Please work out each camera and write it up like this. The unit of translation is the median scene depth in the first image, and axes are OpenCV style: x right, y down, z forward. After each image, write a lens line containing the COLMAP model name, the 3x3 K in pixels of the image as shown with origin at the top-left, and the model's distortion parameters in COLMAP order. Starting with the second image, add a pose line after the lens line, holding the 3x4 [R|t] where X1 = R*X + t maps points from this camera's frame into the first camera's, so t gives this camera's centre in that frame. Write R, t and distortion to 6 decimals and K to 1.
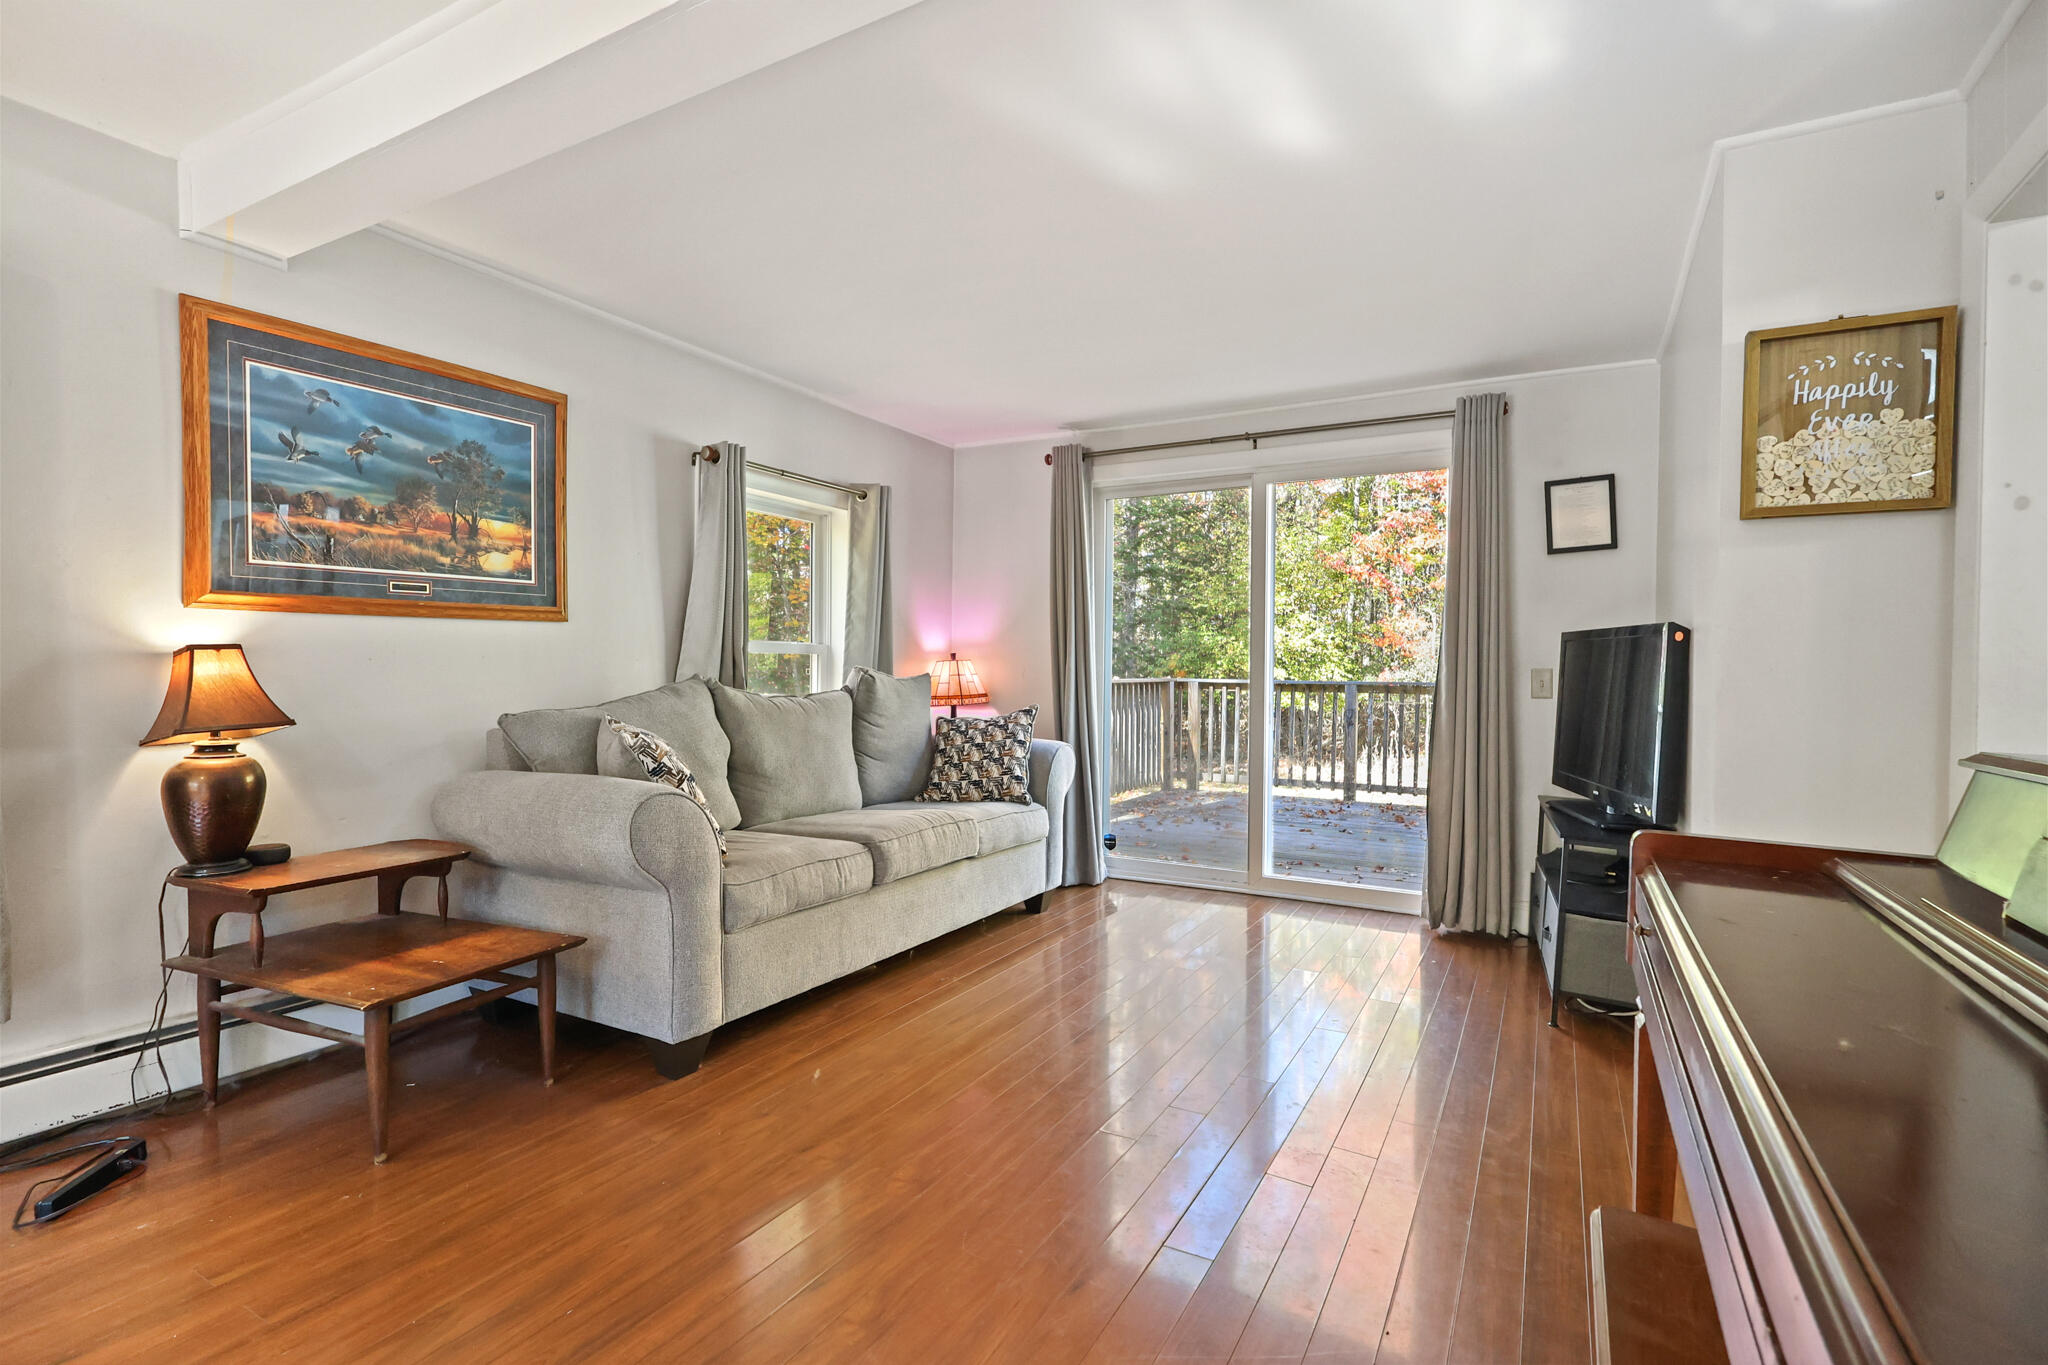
lens RADIAL K [[949.2, 0, 1024.0], [0, 949.2, 682.5], [0, 0, 1]] dist [-0.005286, 0.000049]
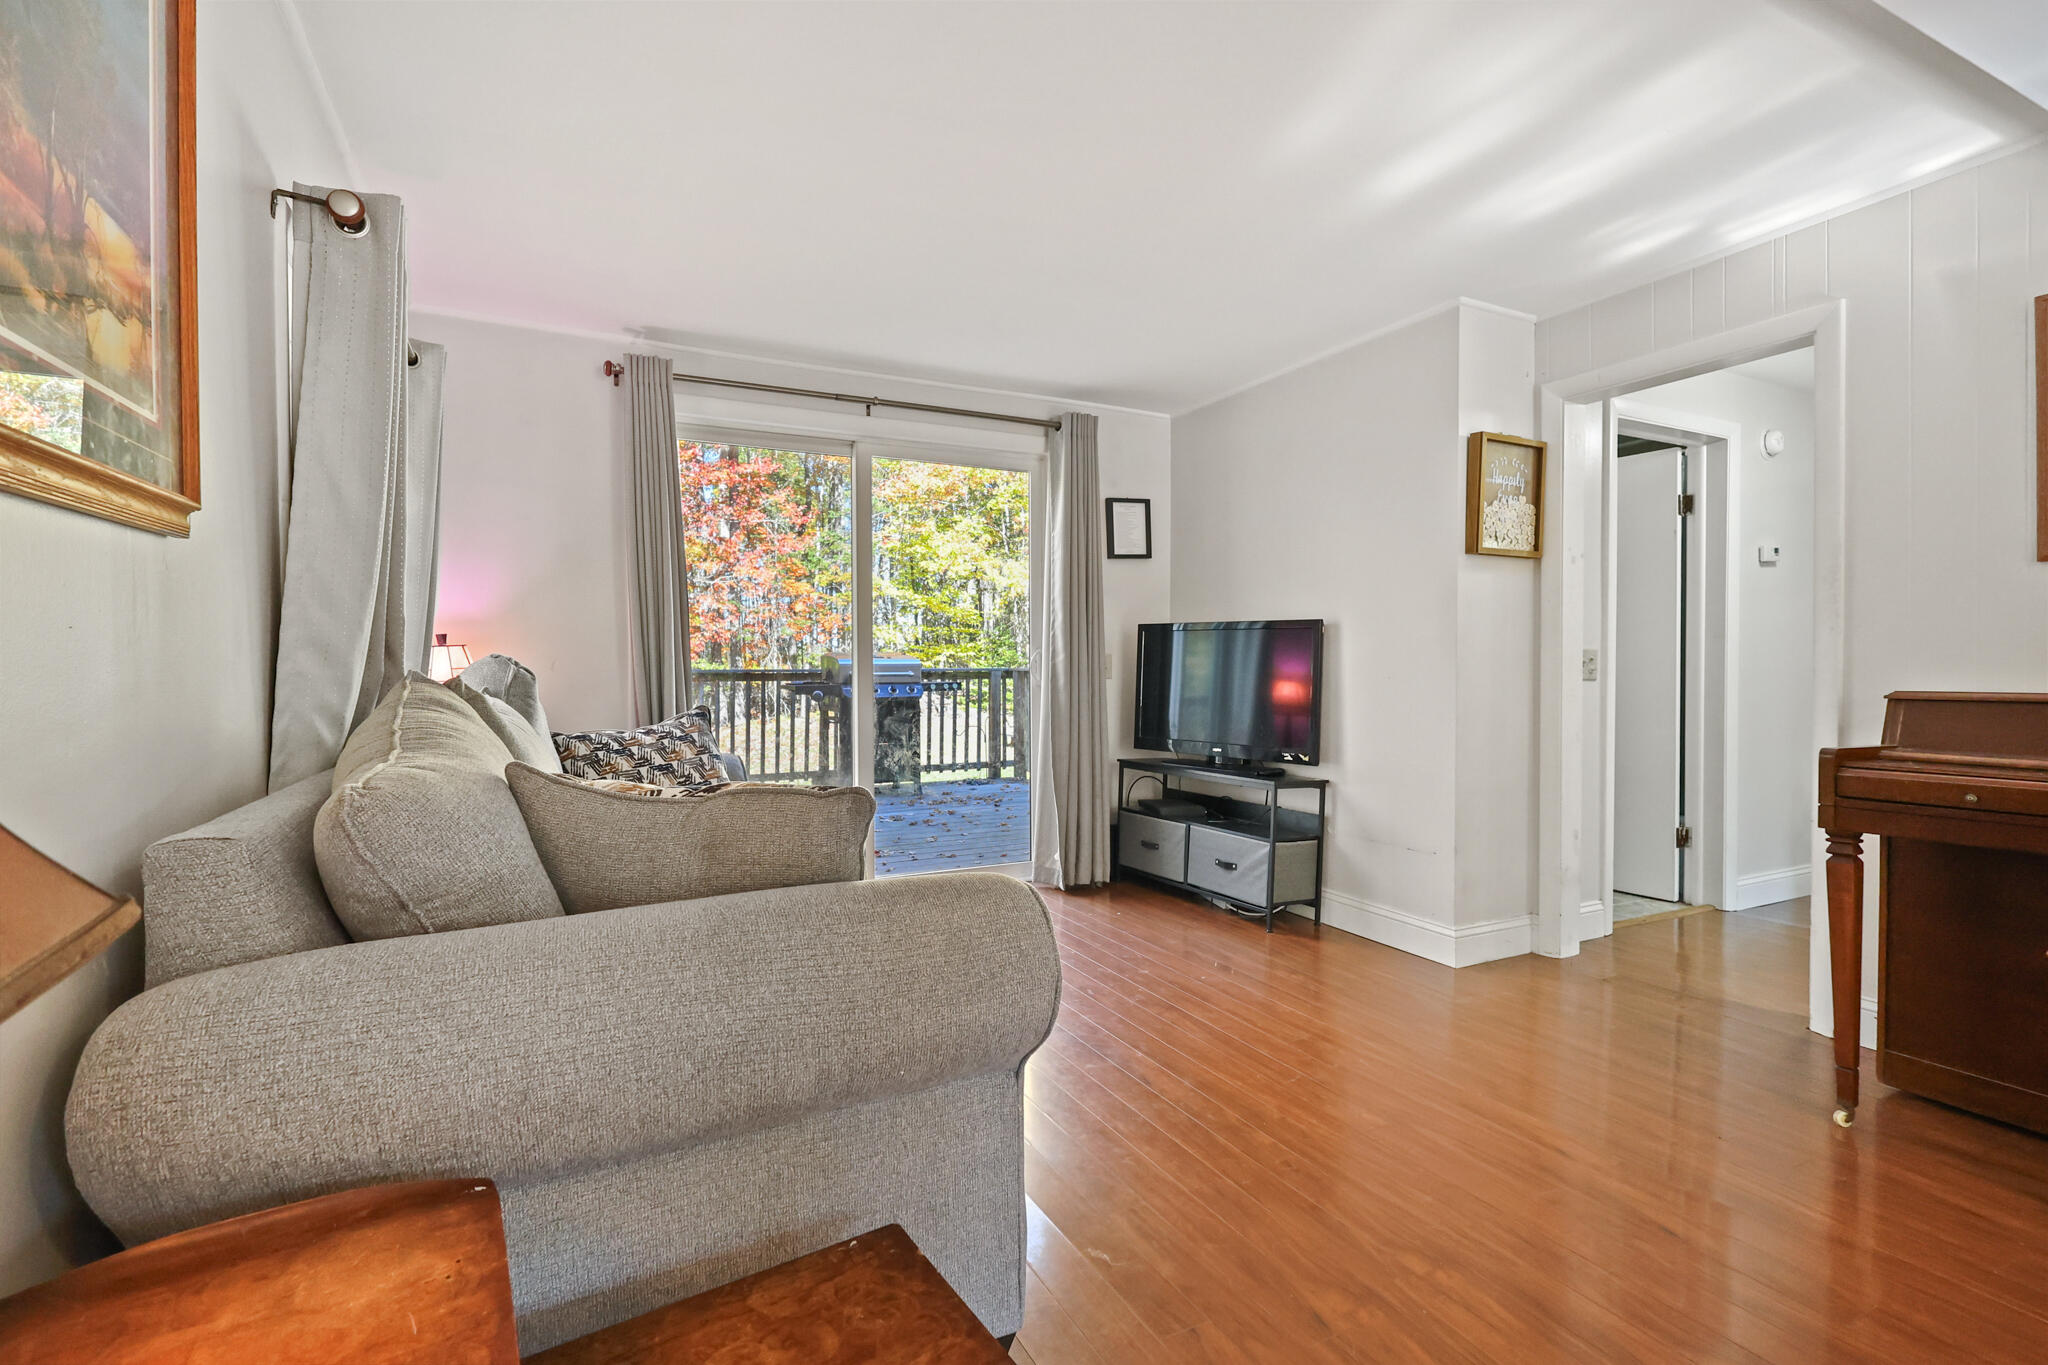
lens RADIAL K [[939.1, 0, 1024.0], [0, 939.1, 682.5], [0, 0, 1]] dist [-0.014773, 0.000106]
pose [[0.551335, -0.030558, 0.833724, -0.513001], [0.018898, 0.999530, 0.024139, -0.008423], [-0.834070, 0.002447, 0.551654, 0.437197]]
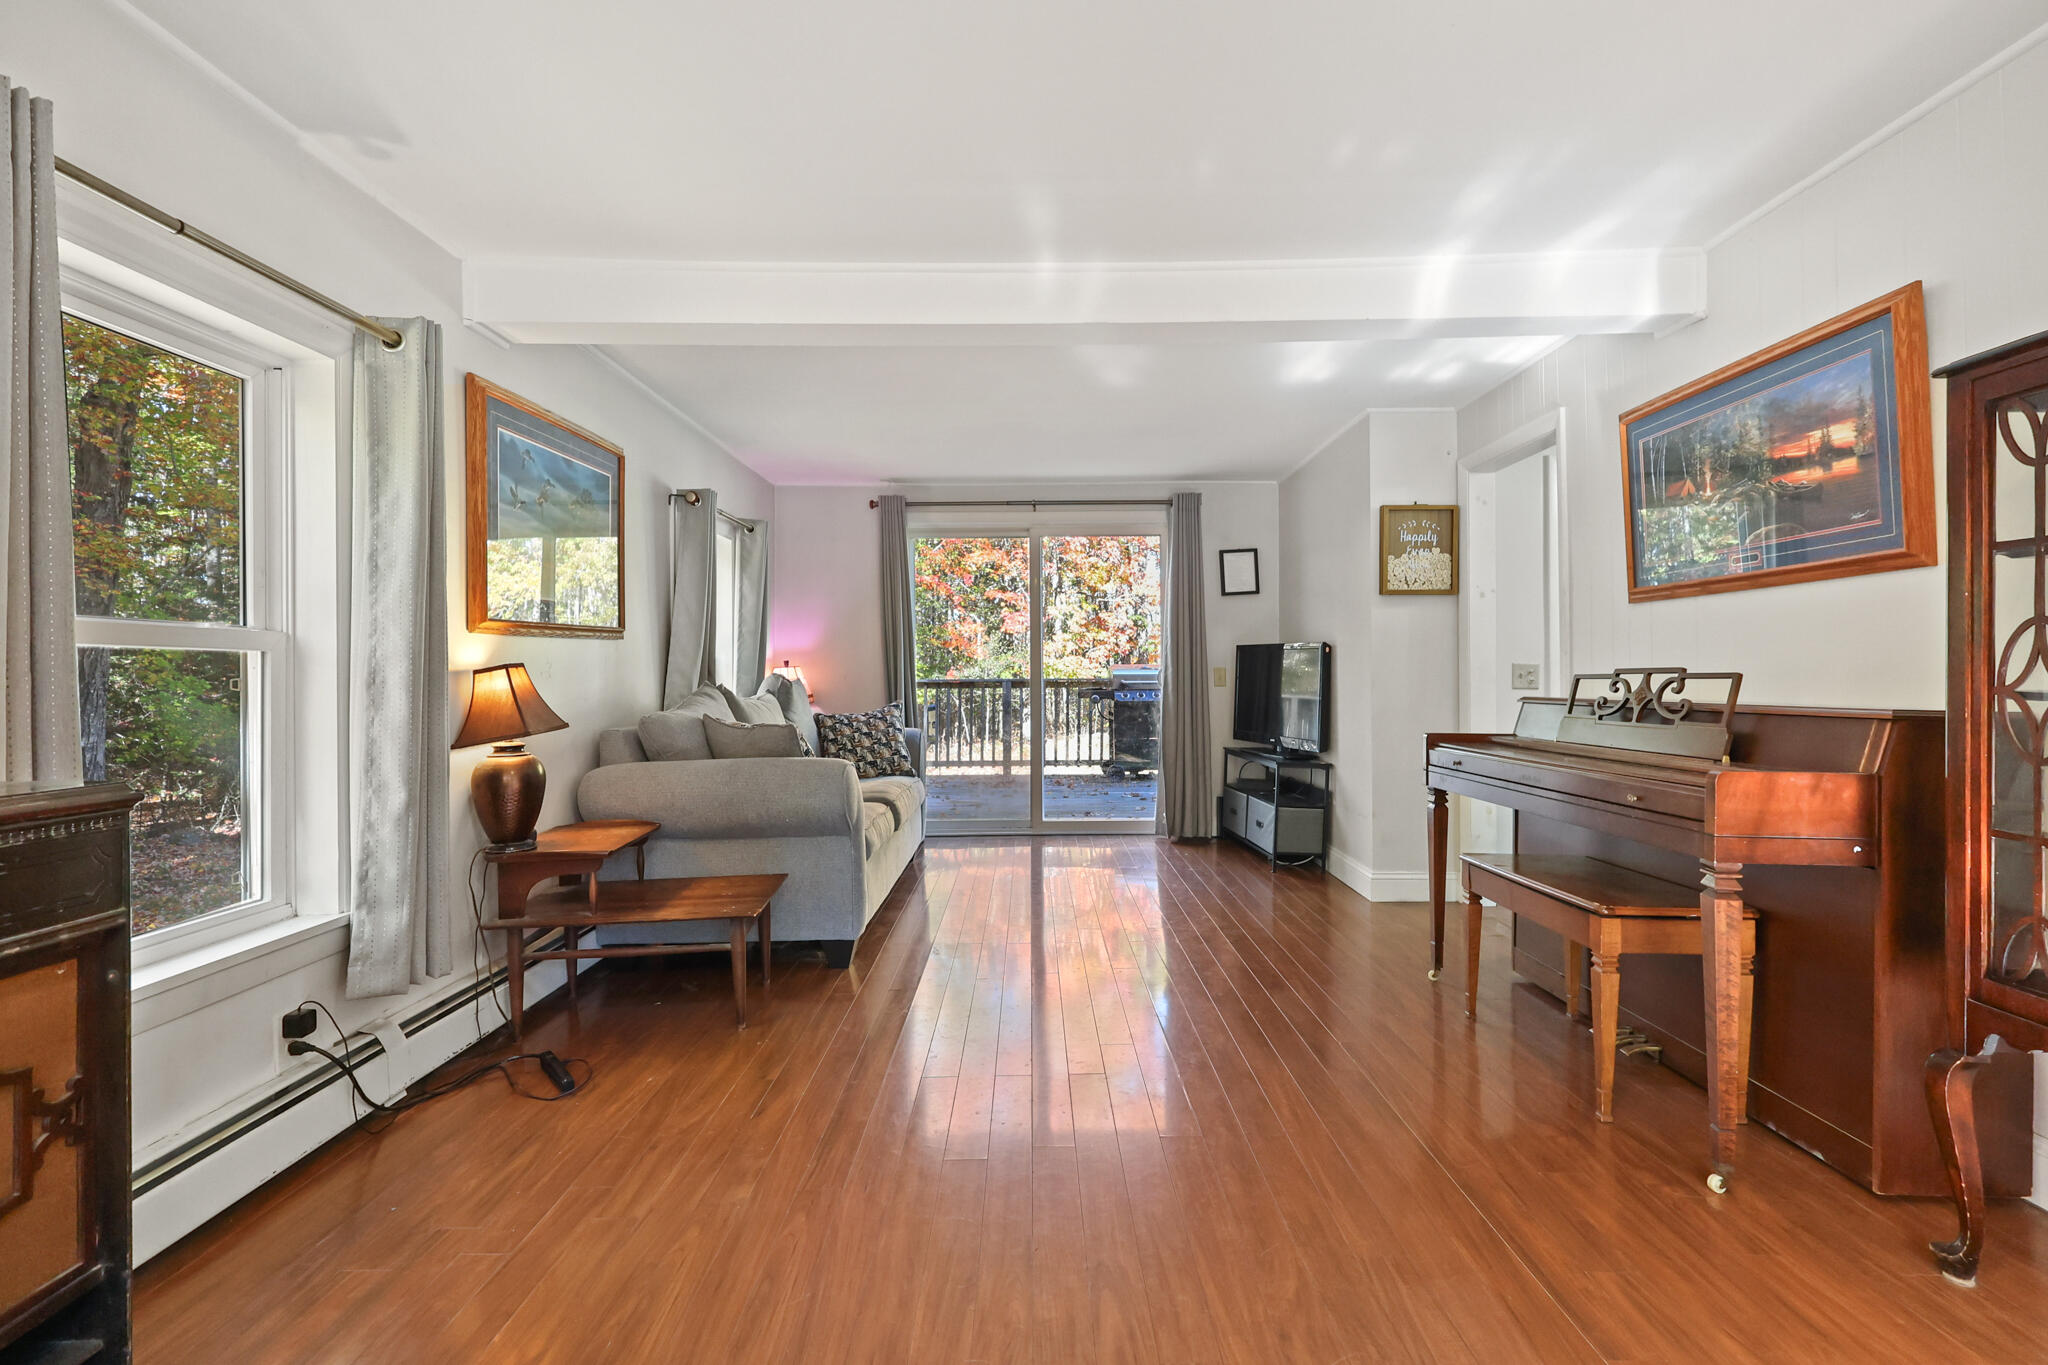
lens RADIAL K [[969.9, 0, 1033.7], [0, 969.9, 672.8], [0, 0, 1]] dist [-0.003935, -0.000292]
pose [[0.867324, -0.016574, 0.497468, -0.541952], [0.021677, 0.999755, -0.004485, -0.005133], [-0.497271, 0.014674, 0.867471, -0.259009]]
